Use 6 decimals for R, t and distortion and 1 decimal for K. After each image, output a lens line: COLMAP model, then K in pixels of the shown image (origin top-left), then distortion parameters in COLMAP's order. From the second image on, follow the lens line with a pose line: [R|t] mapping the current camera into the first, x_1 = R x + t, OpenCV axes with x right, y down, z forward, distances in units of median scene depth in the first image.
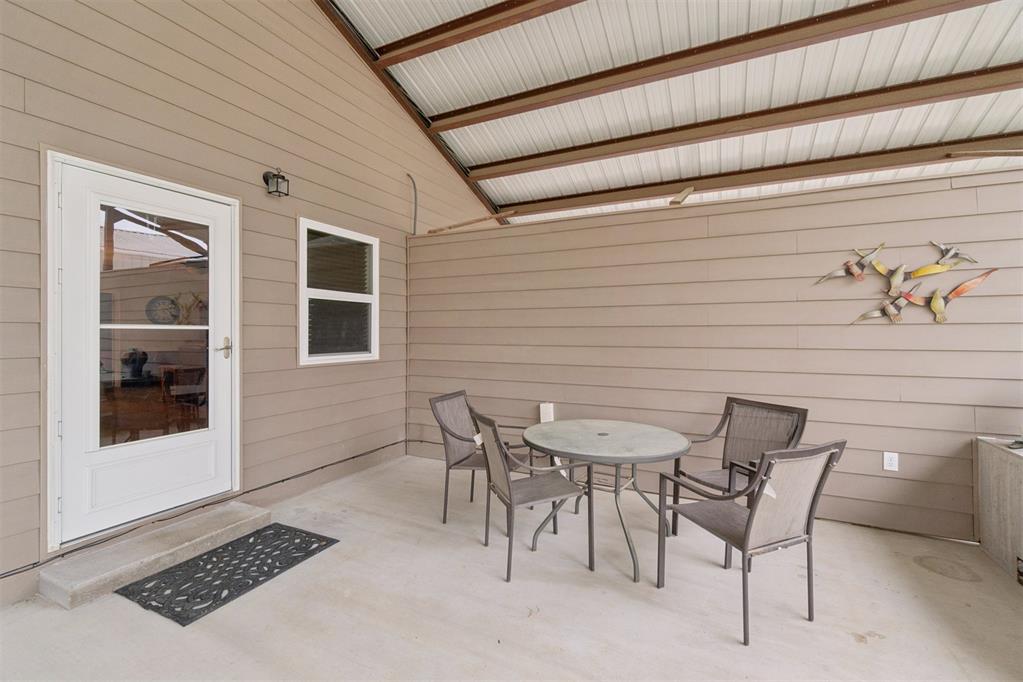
lens RADIAL K [[442.8, 0, 513.5], [0, 442.8, 330.9], [0, 0, 1]] dist [0.001169, 0.001244]
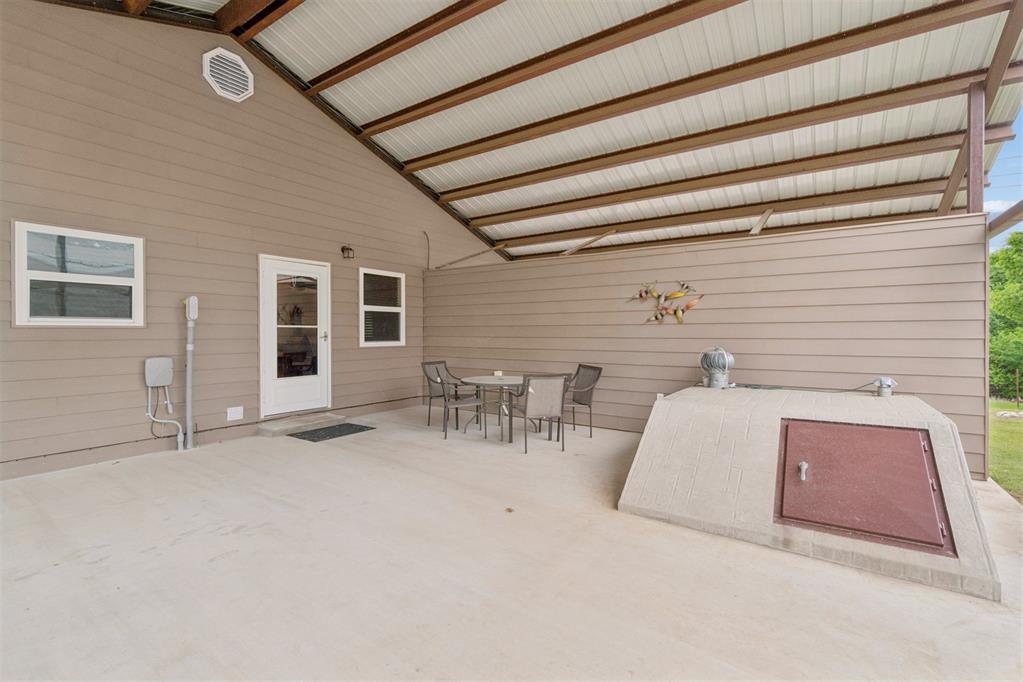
lens RADIAL K [[449.8, 0, 513.6], [0, 449.8, 334.7], [0, 0, 1]] dist [-0.001886, 0.000057]
pose [[0.989725, 0.000945, -0.142979, 0.483893], [0.000499, 0.999949, 0.010060, 0.008597], [0.142981, -0.010028, 0.989675, -0.881480]]
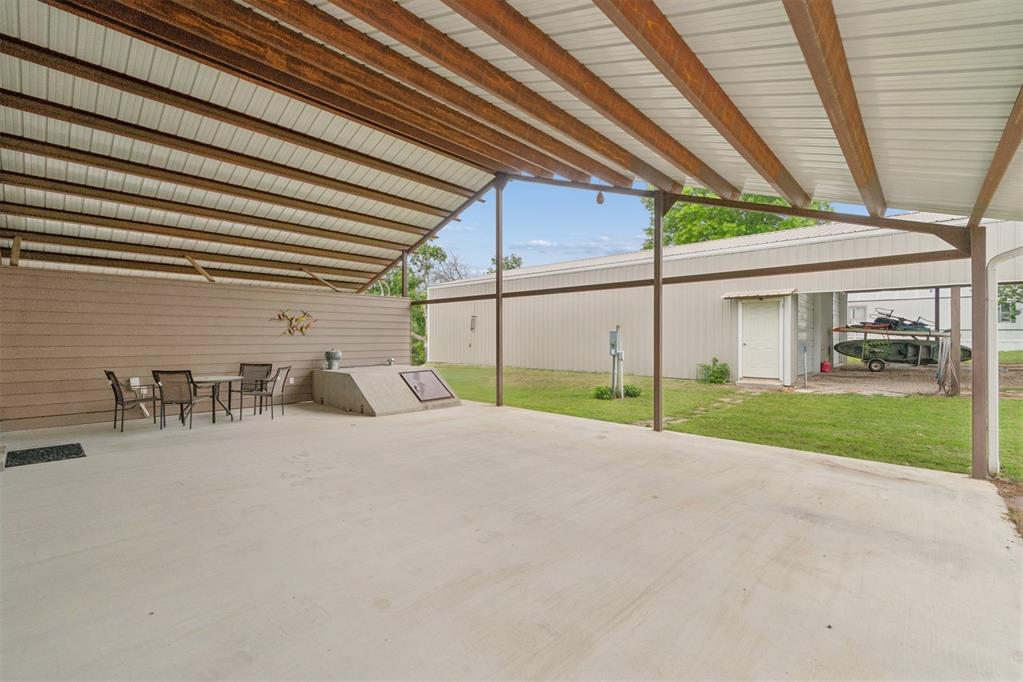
lens RADIAL K [[442.8, 0, 513.5], [0, 442.8, 330.9], [0, 0, 1]] dist [0.001169, 0.001244]
pose [[0.288965, 0.011944, 0.957265, -1.505186], [-0.007911, 0.999918, -0.010088, -0.027704], [-0.957307, -0.004657, 0.289036, -1.241229]]
